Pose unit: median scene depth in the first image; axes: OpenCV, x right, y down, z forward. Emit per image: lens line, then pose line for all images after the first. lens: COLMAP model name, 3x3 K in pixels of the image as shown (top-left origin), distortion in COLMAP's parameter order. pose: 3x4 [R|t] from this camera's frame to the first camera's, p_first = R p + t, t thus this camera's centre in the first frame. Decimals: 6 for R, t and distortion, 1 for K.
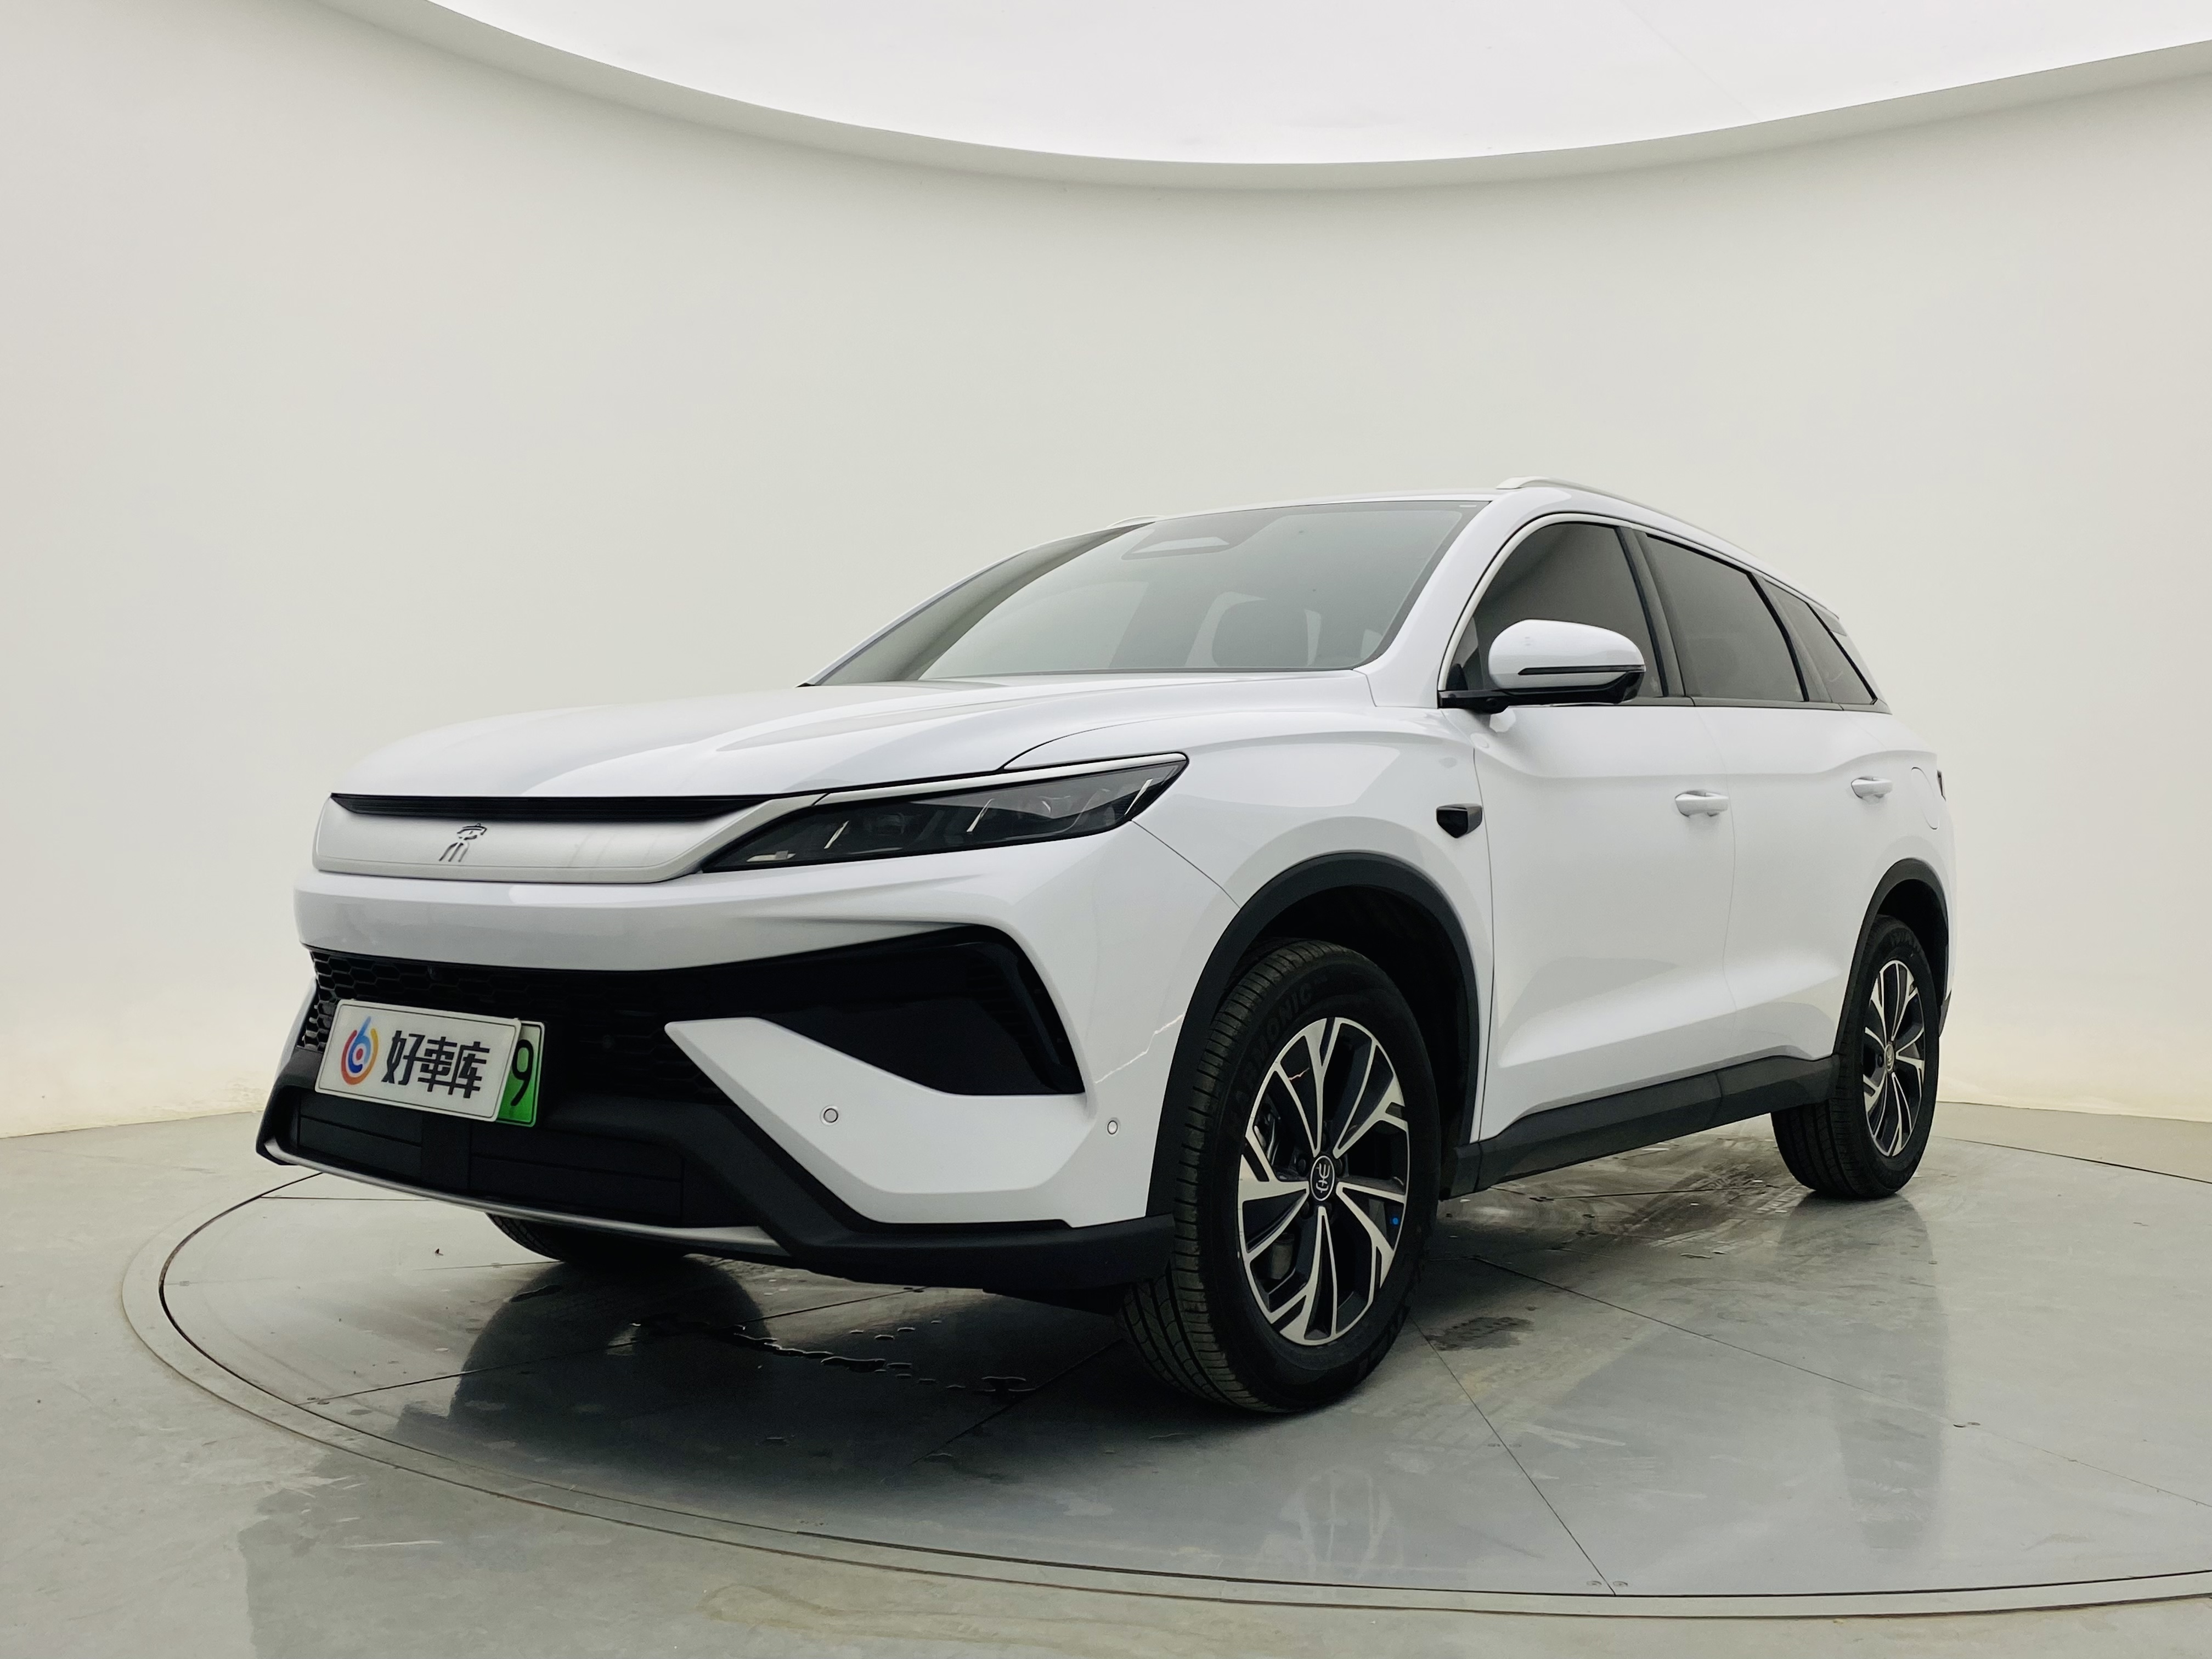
lens RADIAL K [[2062.2, 0, 1106.0], [0, 2062.2, 829.5], [0, 0, 1]] dist [0.100431, -0.001465]
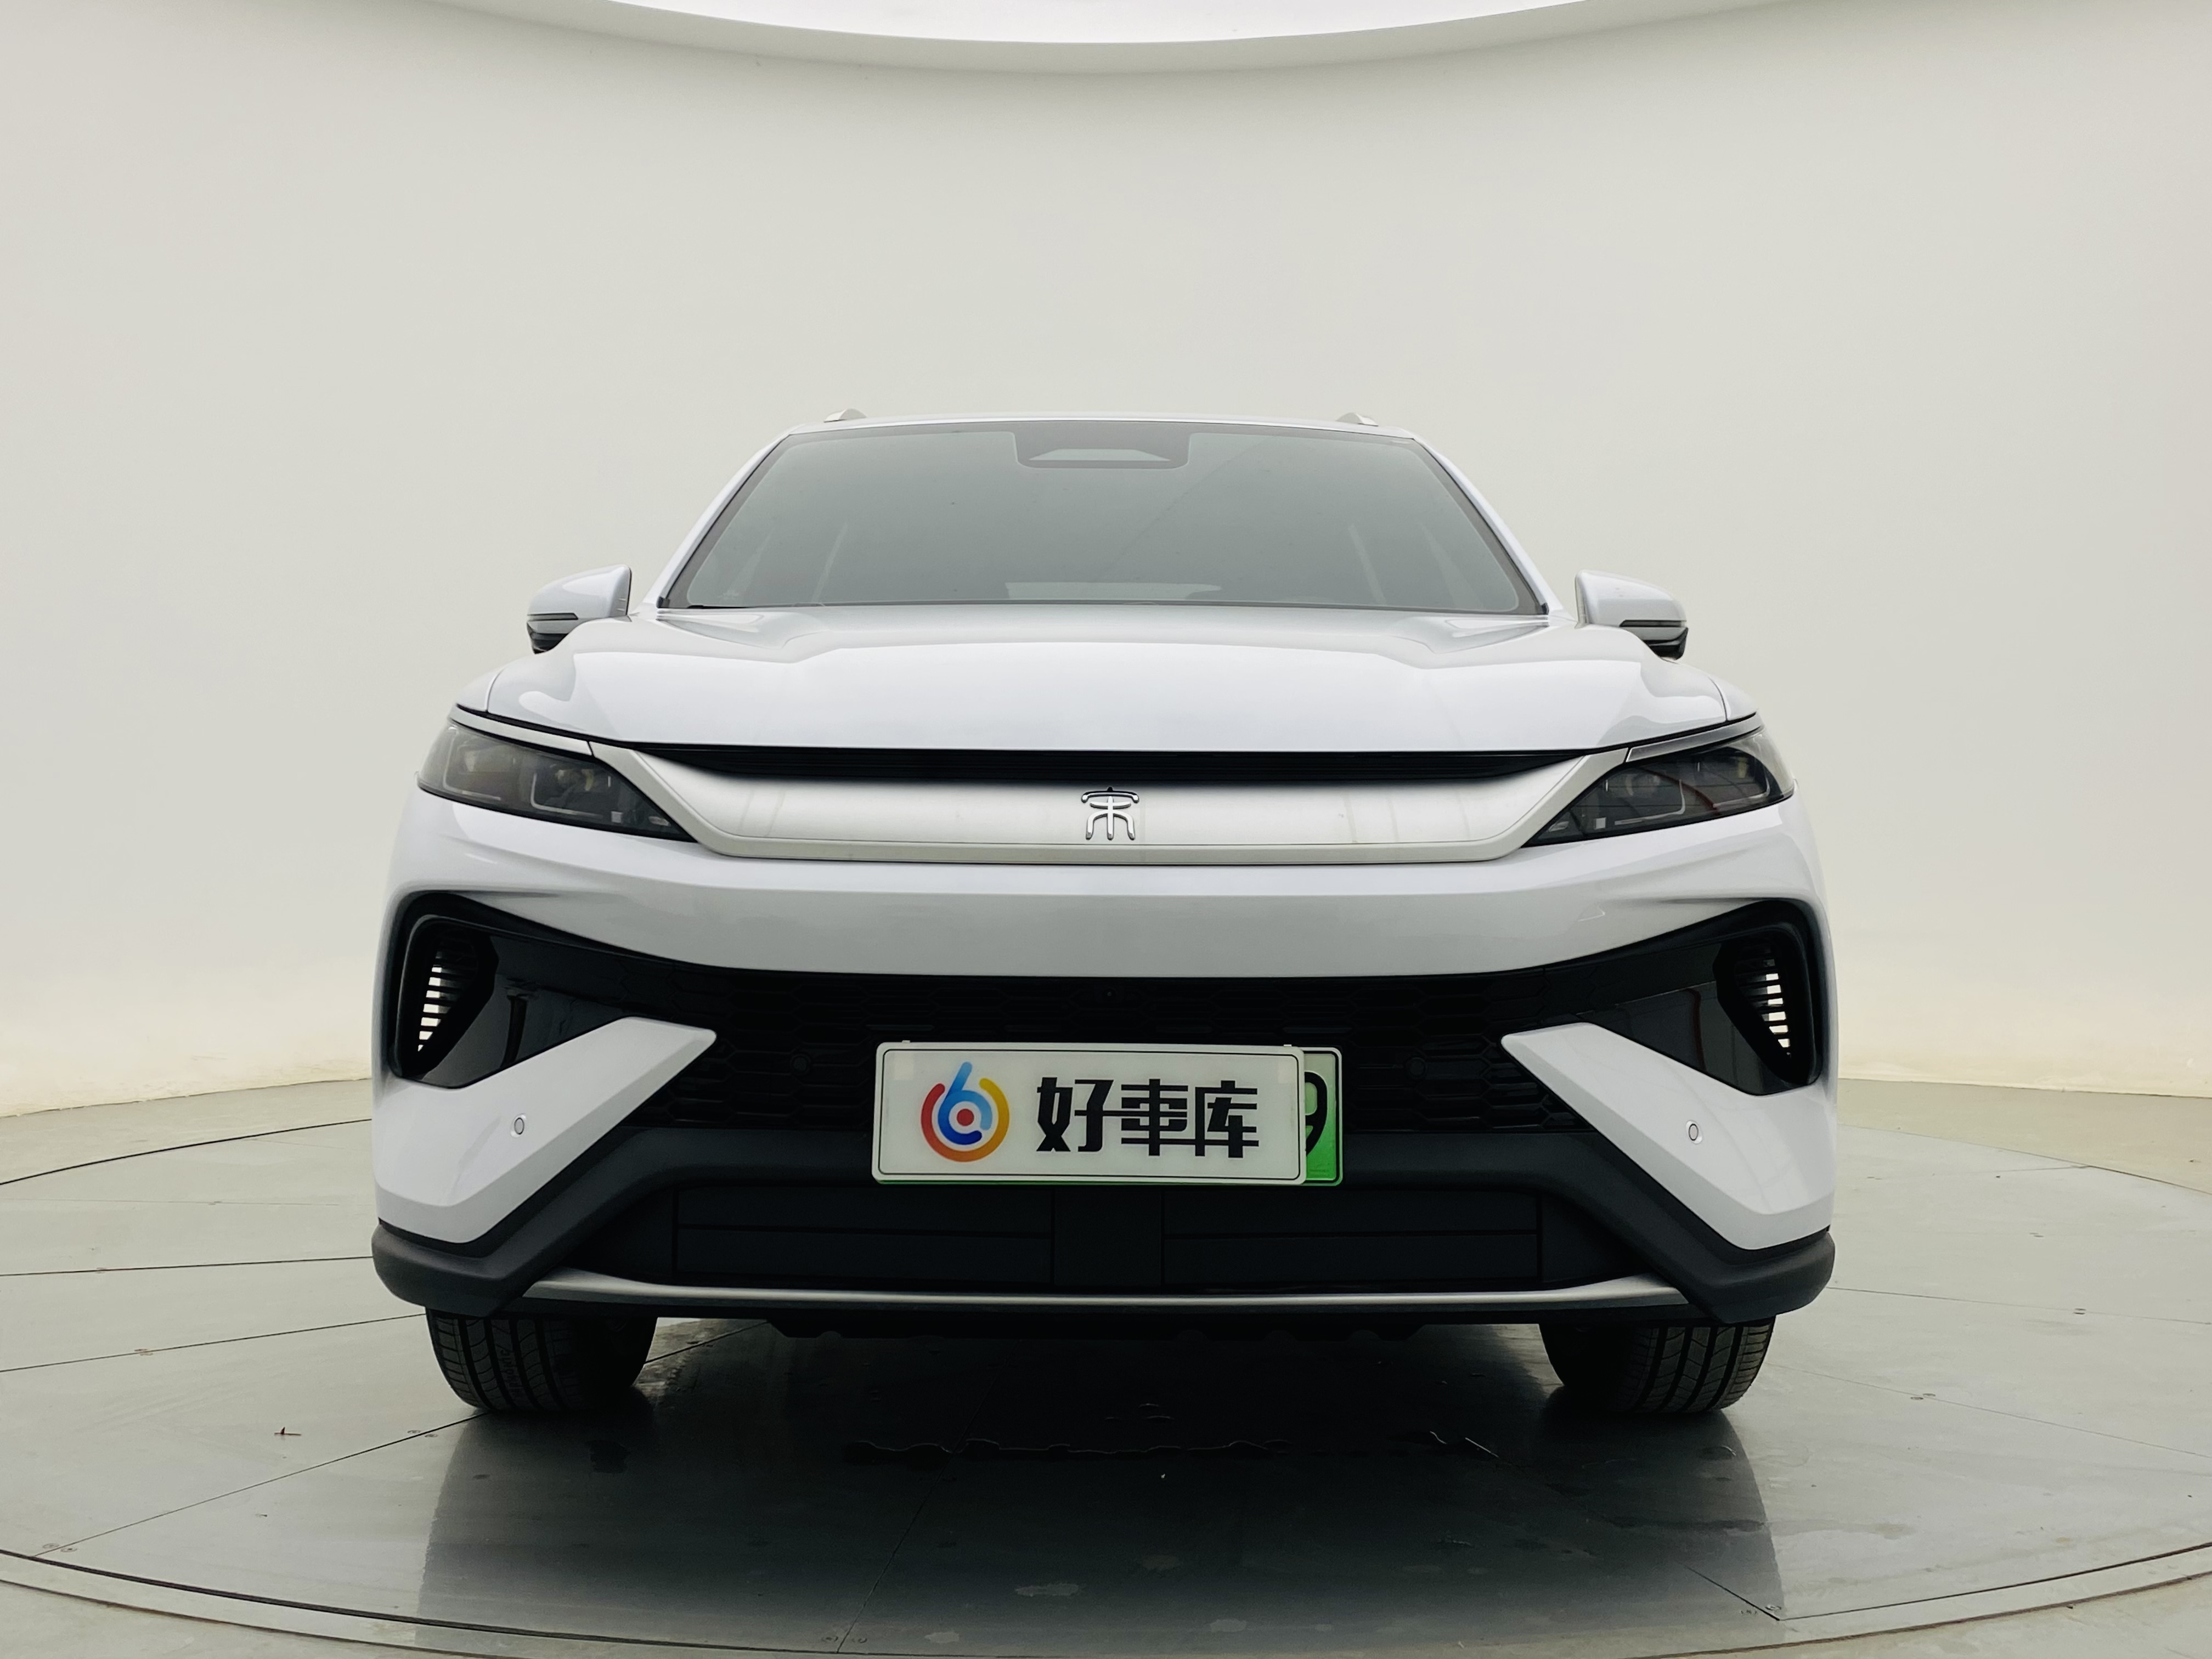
lens RADIAL K [[2267.6, 0, 1106.0], [0, 2267.6, 829.5], [0, 0, 1]] dist [0.141697, -0.000570]
pose [[0.773395, -0.015805, 0.633727, -0.838312], [0.006557, 0.999835, 0.016934, -0.001619], [-0.633891, -0.008941, 0.773371, 0.398351]]
